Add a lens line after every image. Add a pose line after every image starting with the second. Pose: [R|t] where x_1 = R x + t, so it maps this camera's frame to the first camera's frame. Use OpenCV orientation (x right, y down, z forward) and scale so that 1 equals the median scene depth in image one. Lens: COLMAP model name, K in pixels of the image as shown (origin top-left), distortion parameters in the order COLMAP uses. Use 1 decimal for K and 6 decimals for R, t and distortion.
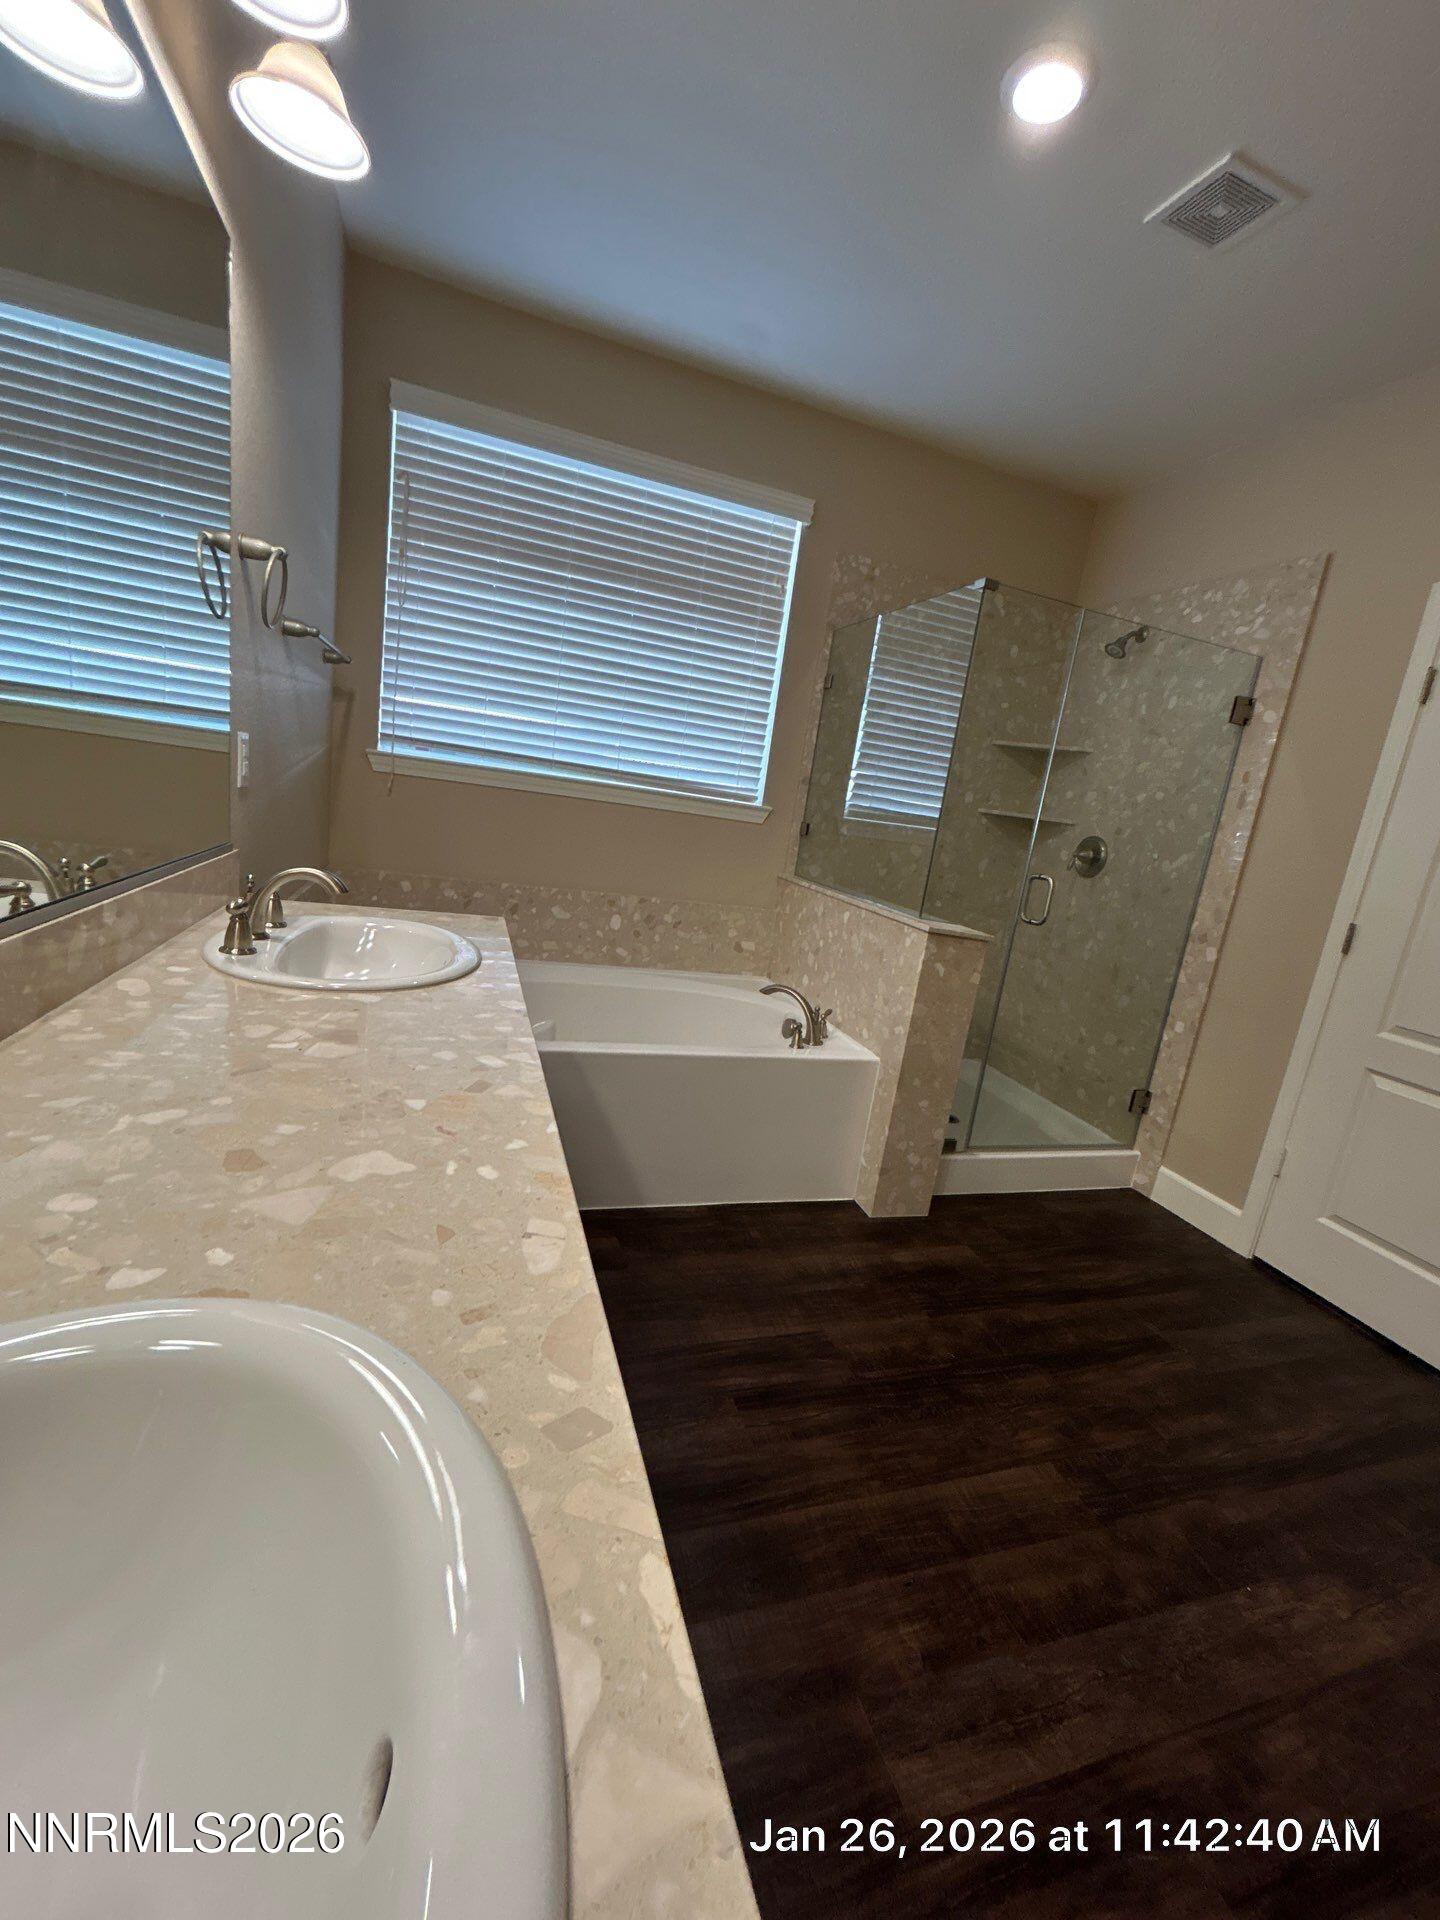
lens RADIAL K [[774.7, 0, 719.9], [0, 774.7, 956.1], [0, 0, 1]] dist [0.004327, 0.000666]
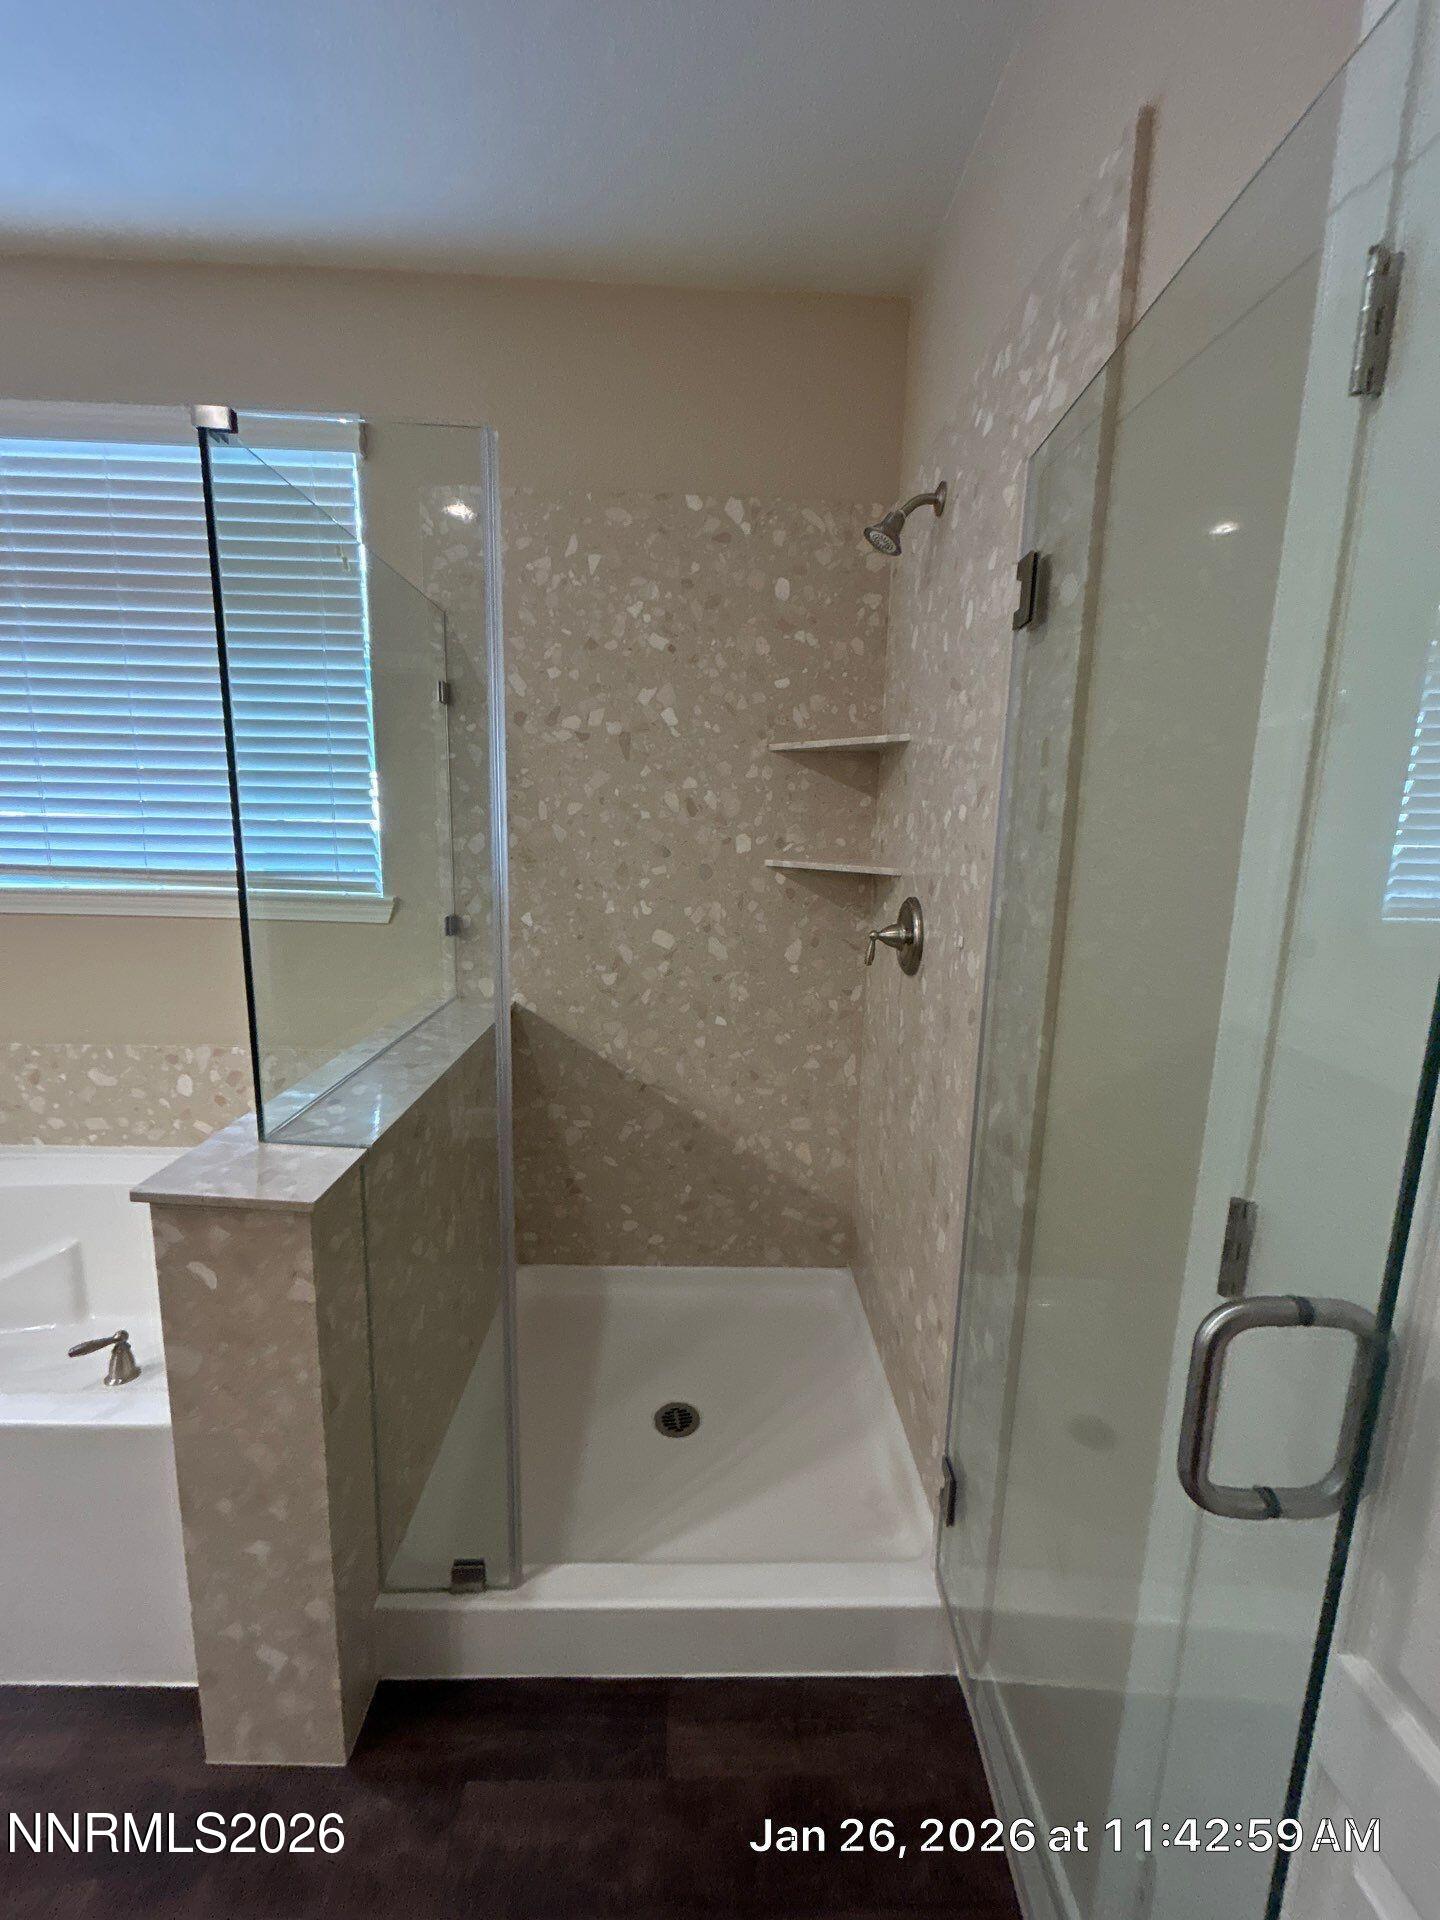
lens RADIAL K [[774.7, 0, 712.9], [0, 774.7, 959.2], [0, 0, 1]] dist [0.004327, 0.000666]
pose [[0.953016, -0.064314, -0.296013, 0.517518], [0.048884, 0.997046, -0.059243, -0.090946], [0.298949, 0.041989, 0.953345, 0.473397]]
